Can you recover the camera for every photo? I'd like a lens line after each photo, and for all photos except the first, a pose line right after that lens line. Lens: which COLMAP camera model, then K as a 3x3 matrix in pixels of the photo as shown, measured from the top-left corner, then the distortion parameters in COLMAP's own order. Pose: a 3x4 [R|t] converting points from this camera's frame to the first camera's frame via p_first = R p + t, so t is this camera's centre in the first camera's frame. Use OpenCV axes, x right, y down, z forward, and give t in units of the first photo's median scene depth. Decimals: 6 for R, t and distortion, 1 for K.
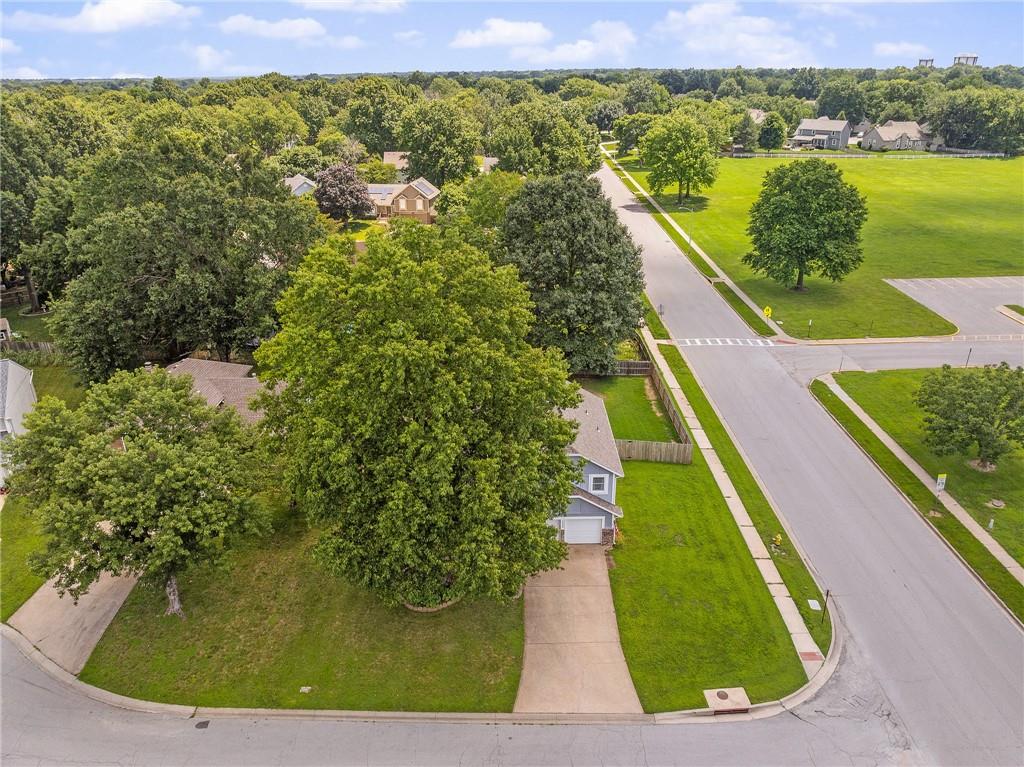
lens RADIAL K [[719.4, 0, 514.9], [0, 719.4, 389.9], [0, 0, 1]] dist [-0.027932, -0.002617]
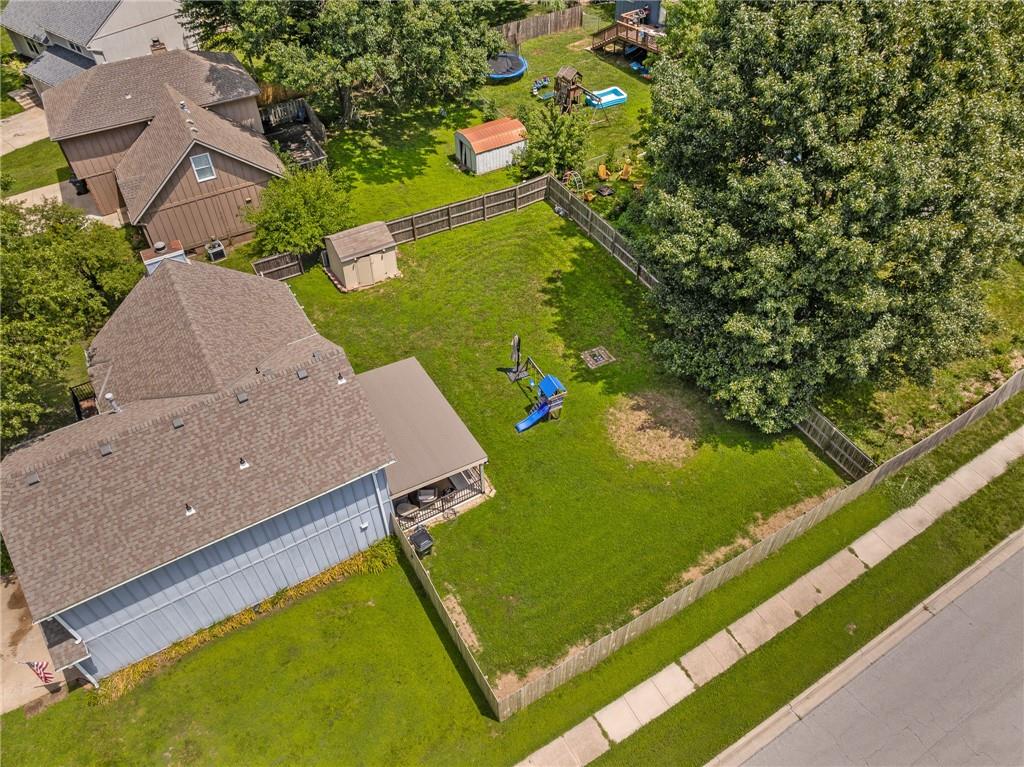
lens RADIAL K [[718.9, 0, 515.7], [0, 718.9, 383.2], [0, 0, 1]] dist [-0.040346, 0.001855]
pose [[0.505776, 0.619119, -0.600734, 0.536602], [-0.350935, 0.783810, 0.512335, -0.373736], [0.788058, -0.048308, 0.613703, 1.093772]]
